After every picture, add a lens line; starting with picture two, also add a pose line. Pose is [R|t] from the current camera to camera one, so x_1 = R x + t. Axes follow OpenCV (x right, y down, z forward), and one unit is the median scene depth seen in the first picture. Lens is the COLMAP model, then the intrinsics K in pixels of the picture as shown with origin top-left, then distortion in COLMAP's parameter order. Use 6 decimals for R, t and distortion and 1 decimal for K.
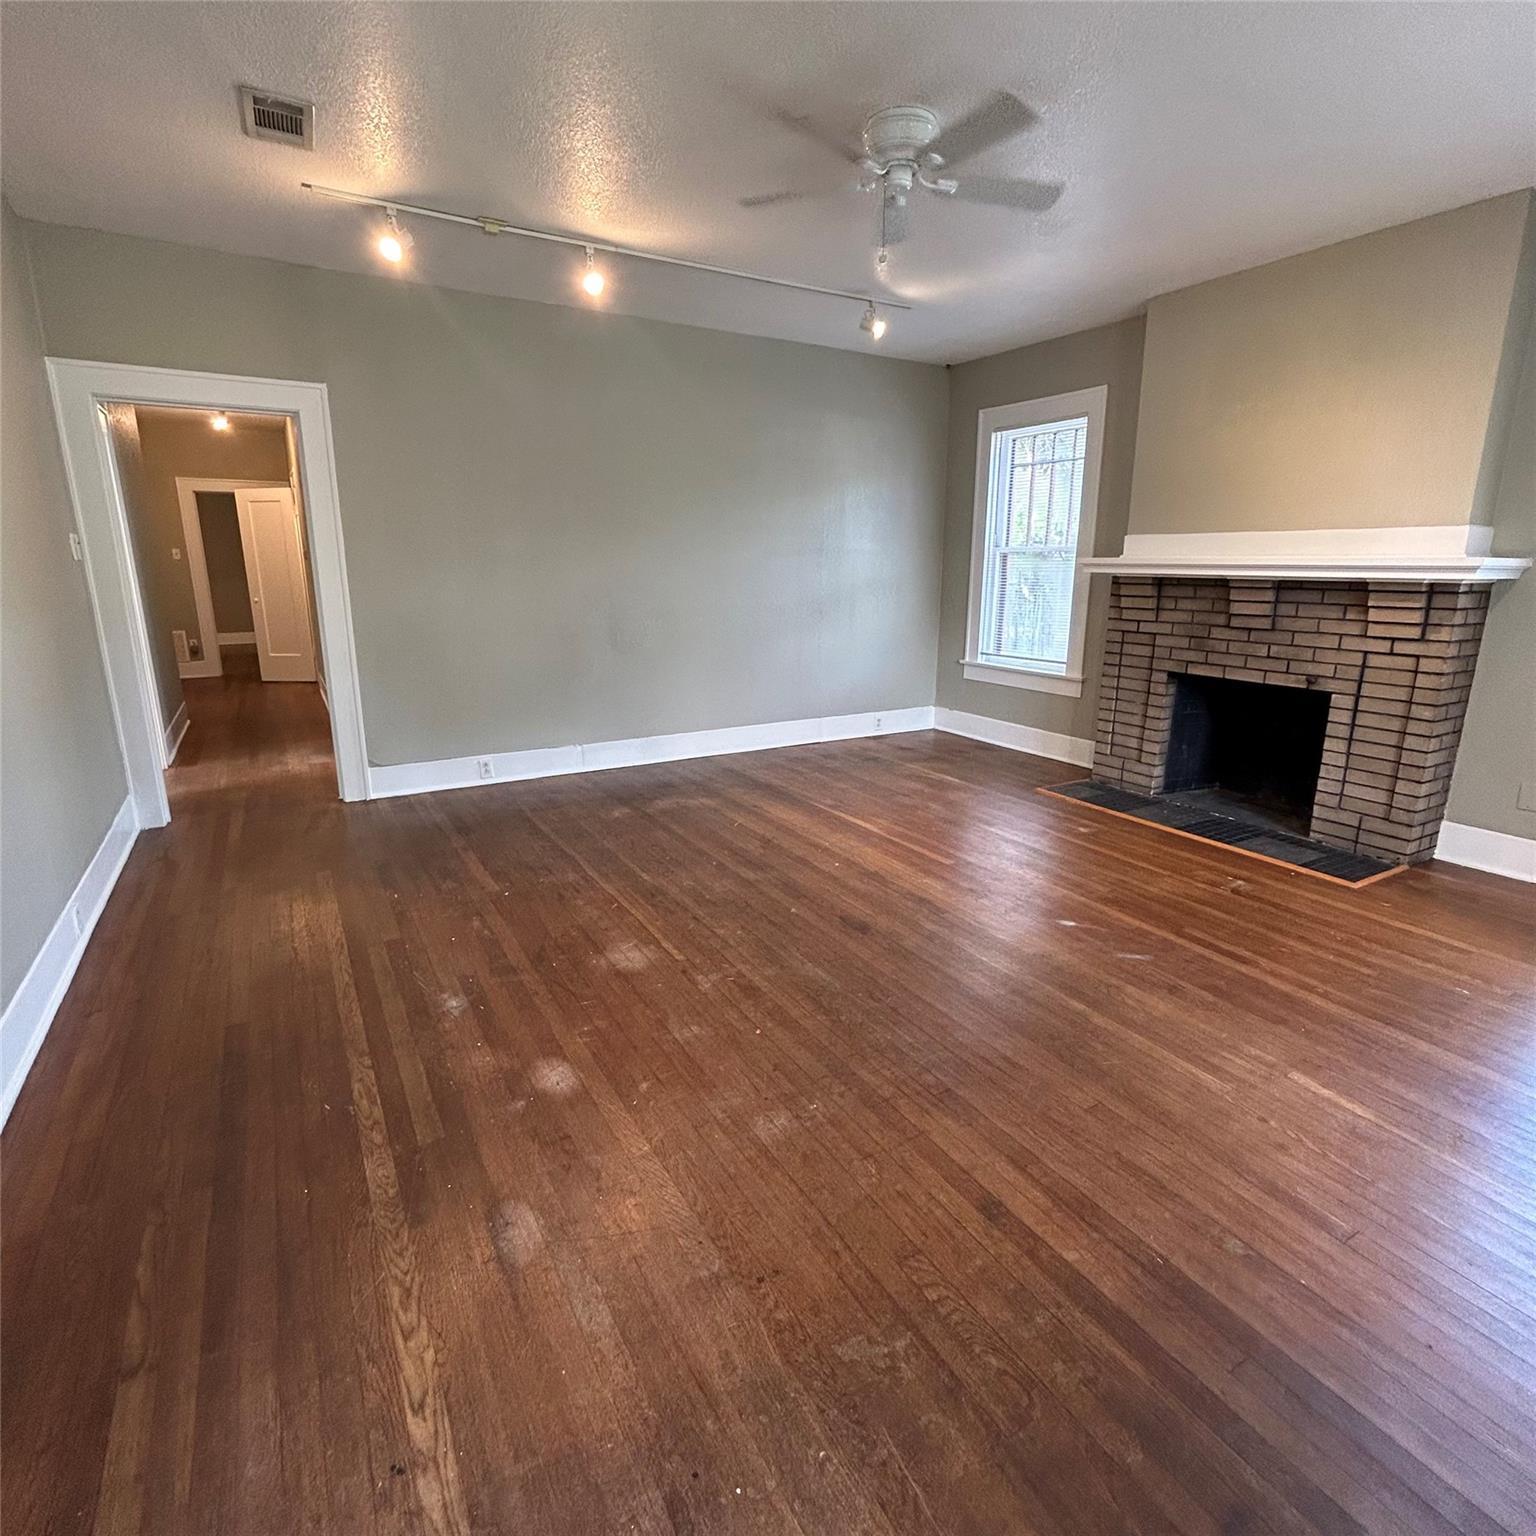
lens RADIAL K [[829.9, 0, 769.0], [0, 829.9, 761.8], [0, 0, 1]] dist [-0.005366, 0.003726]
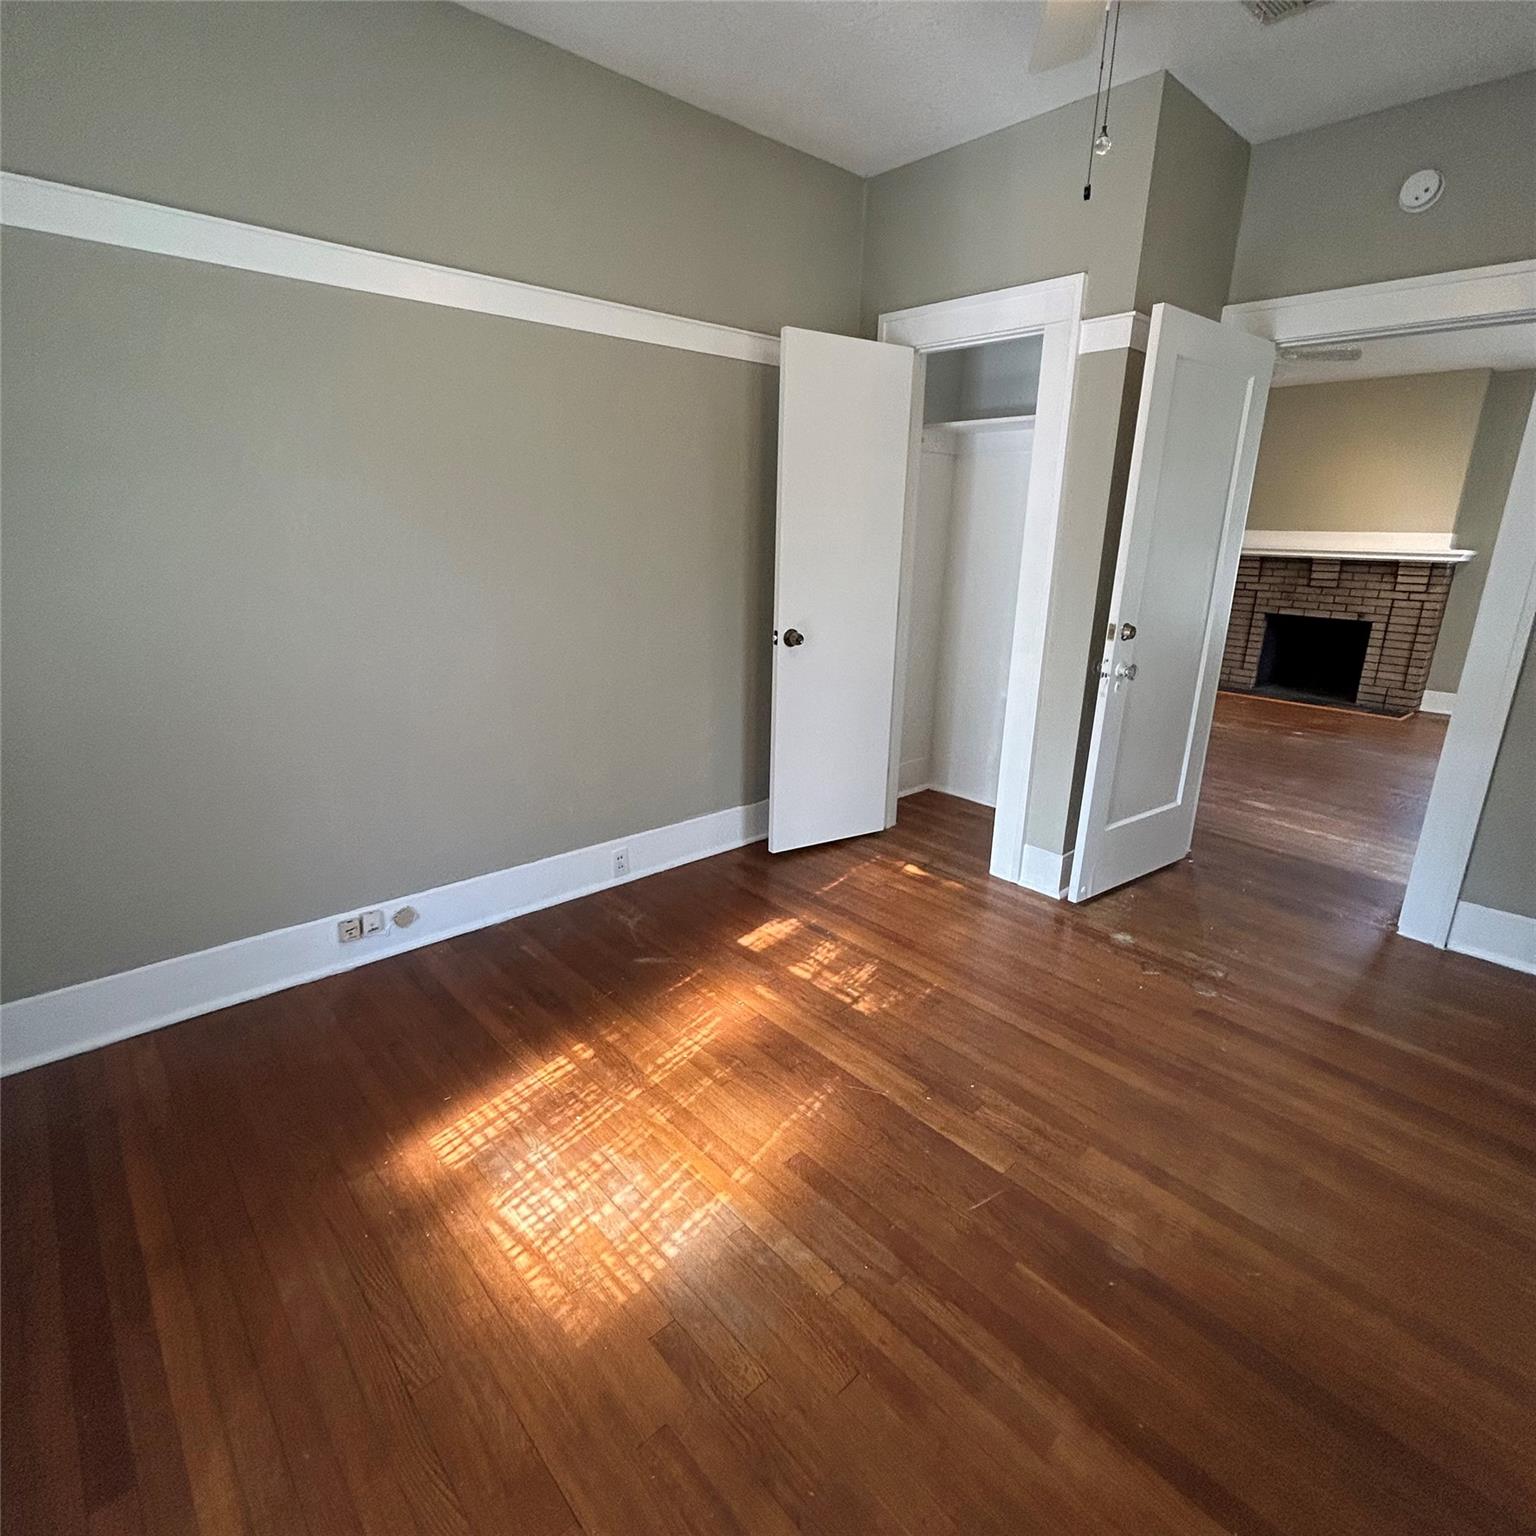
lens RADIAL K [[829.9, 0, 769.0], [0, 829.9, 761.8], [0, 0, 1]] dist [-0.005366, 0.003726]
pose [[0.980392, -0.029072, 0.194901, -0.970586], [0.022265, 0.999066, 0.037027, 0.124955], [-0.195796, -0.031961, 0.980124, -0.530977]]
